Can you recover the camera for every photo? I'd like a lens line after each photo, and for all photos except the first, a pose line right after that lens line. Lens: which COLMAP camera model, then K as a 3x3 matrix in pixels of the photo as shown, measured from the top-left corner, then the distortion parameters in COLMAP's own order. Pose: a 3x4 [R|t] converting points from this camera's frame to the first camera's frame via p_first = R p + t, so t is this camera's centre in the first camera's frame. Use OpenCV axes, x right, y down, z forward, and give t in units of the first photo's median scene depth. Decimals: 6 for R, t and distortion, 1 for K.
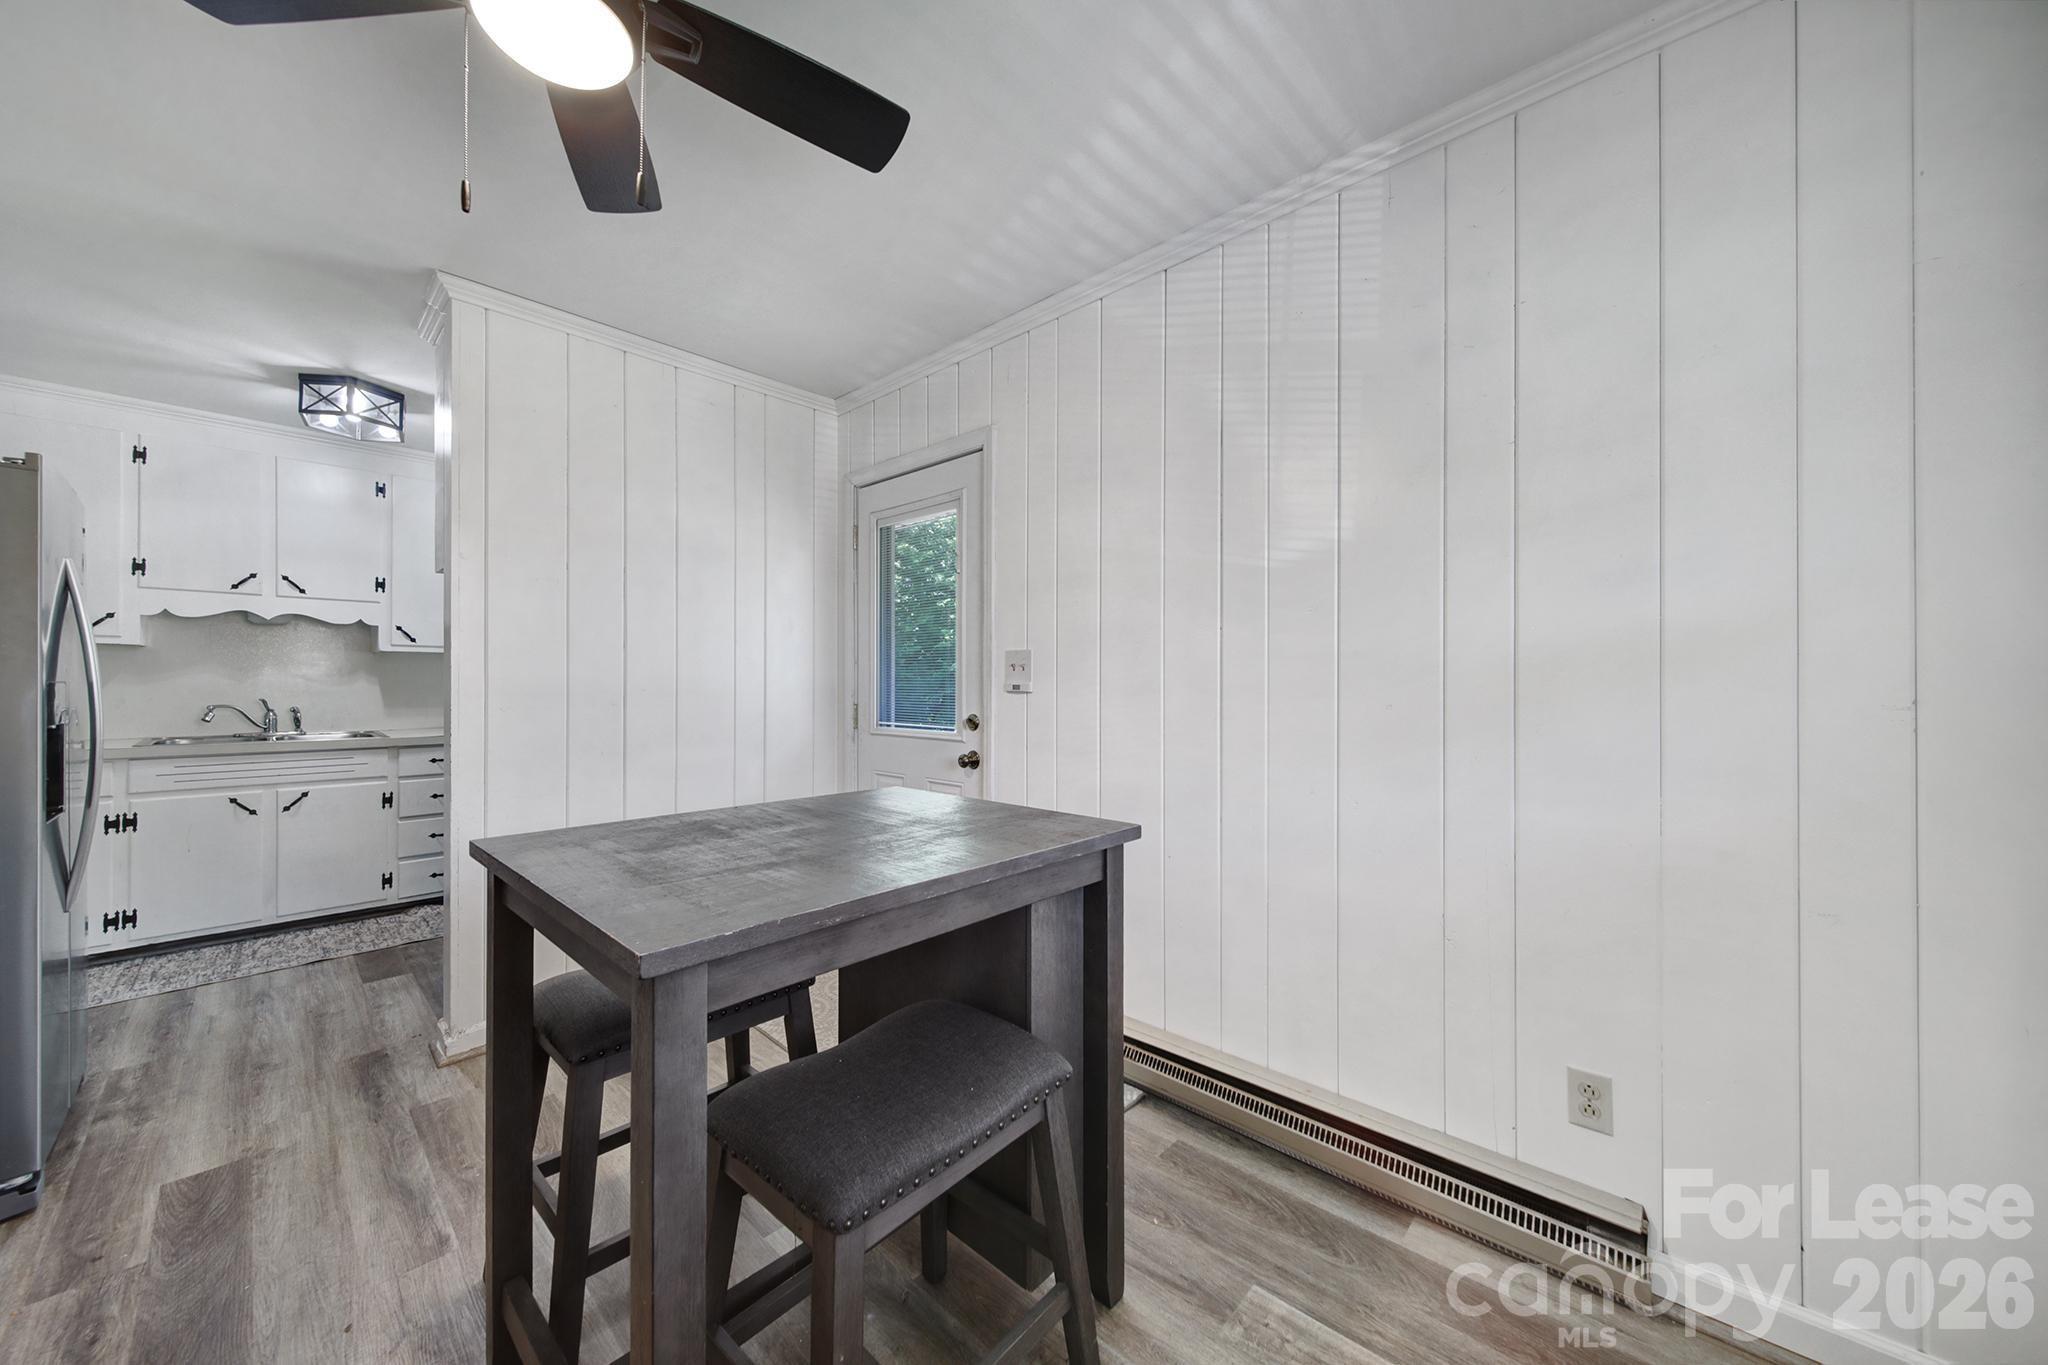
lens RADIAL K [[718.1, 0, 1022.1], [0, 718.1, 686.0], [0, 0, 1]] dist [-0.001465, -0.000028]
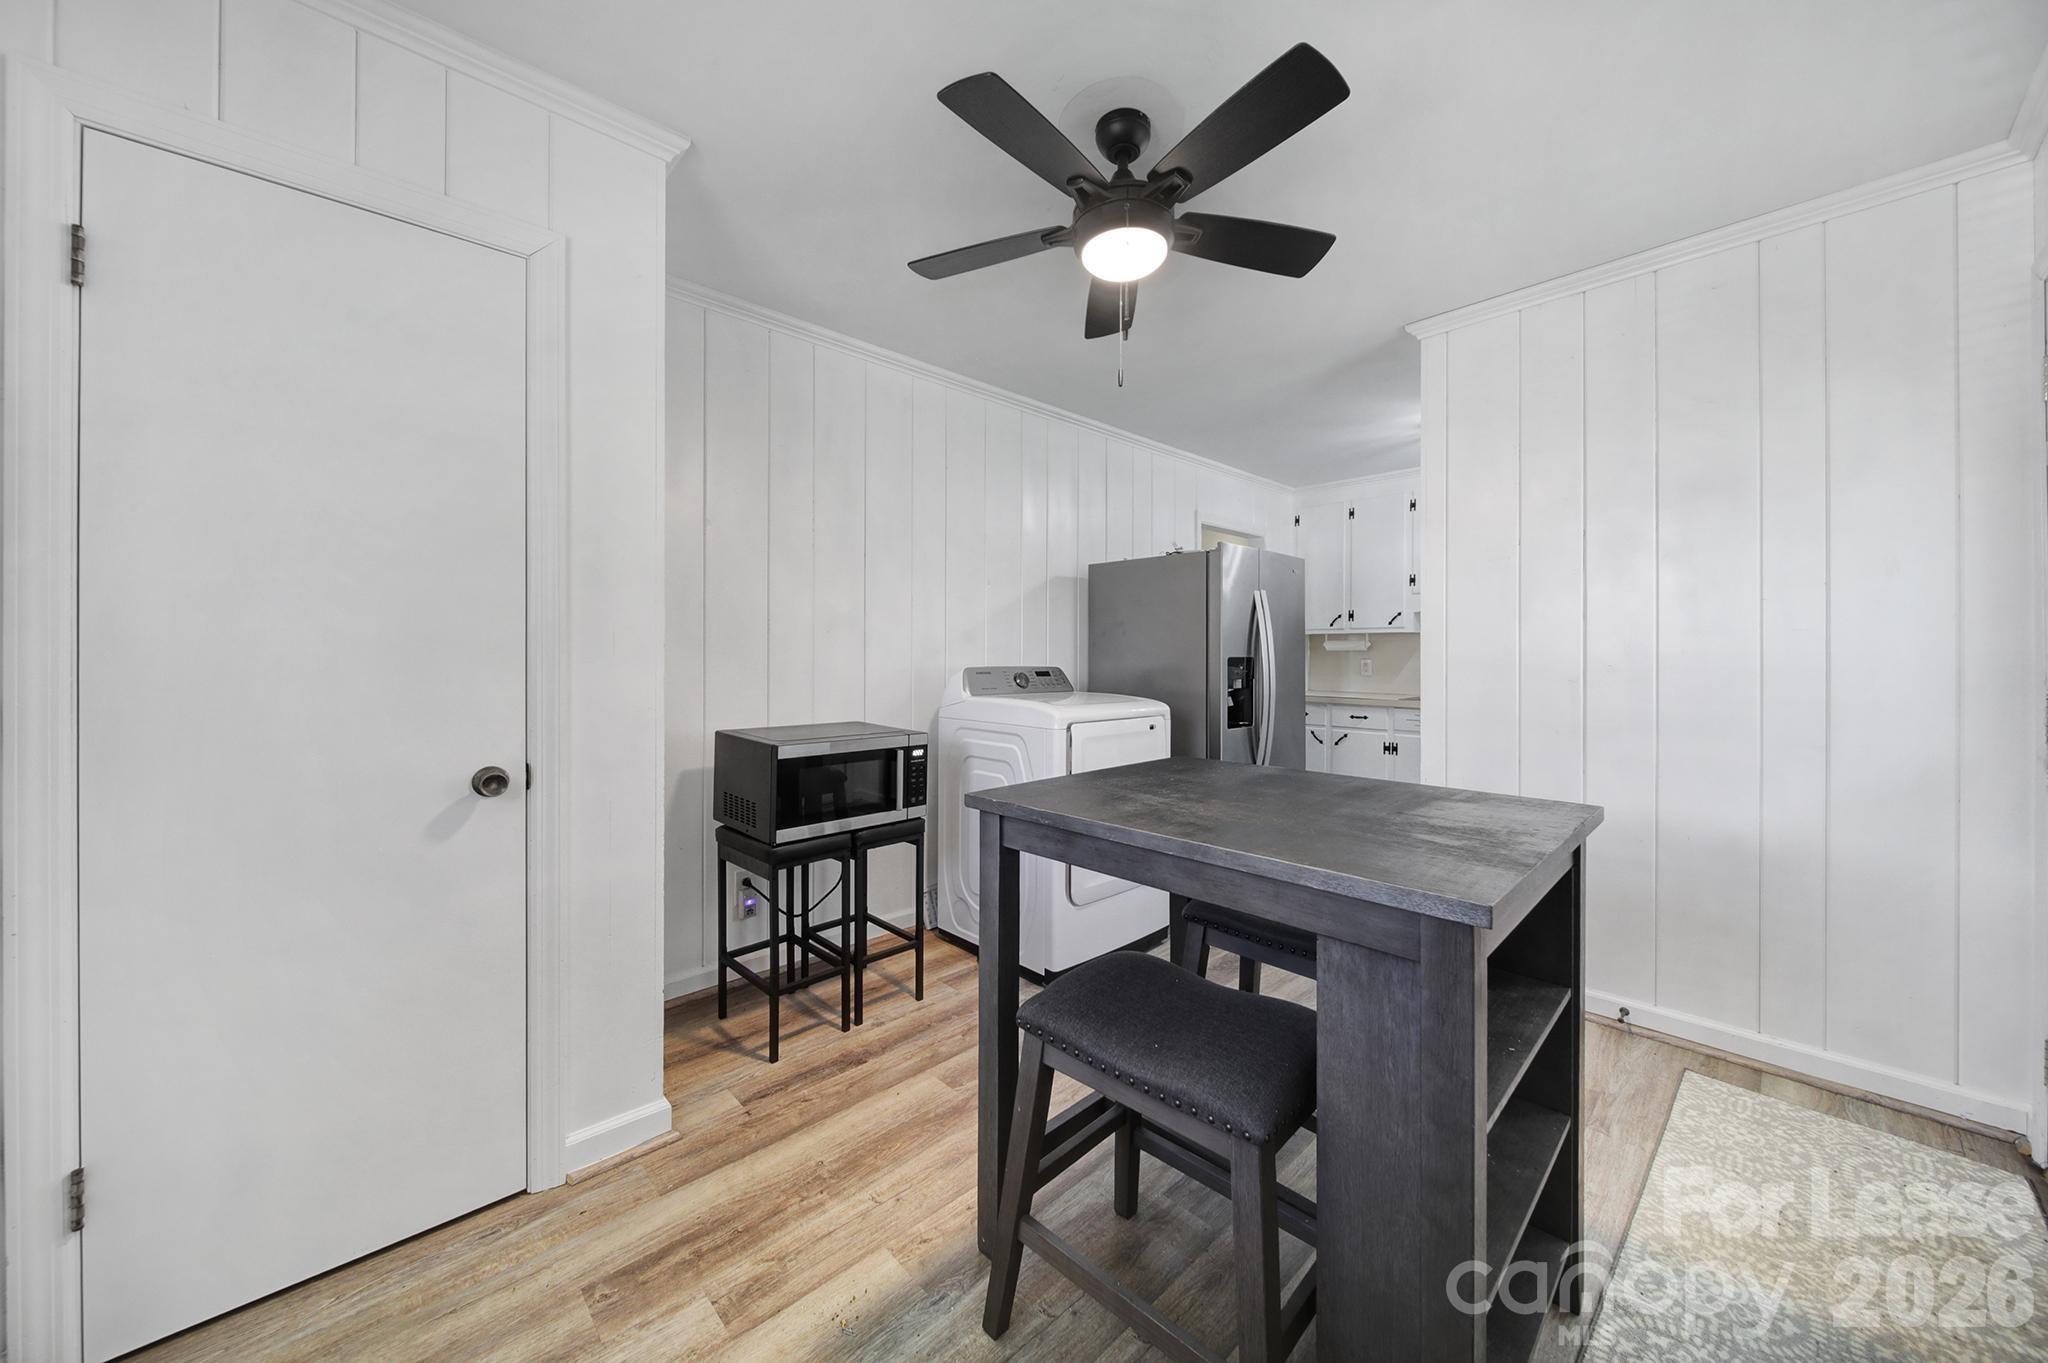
lens RADIAL K [[718.1, 0, 1022.7], [0, 718.1, 661.8], [0, 0, 1]] dist [-0.001465, -0.000028]
pose [[-0.063110, 0.002897, -0.998002, 0.689008], [-0.001015, 0.999995, 0.002967, 0.001451], [0.998006, 0.001200, -0.063107, 0.612718]]
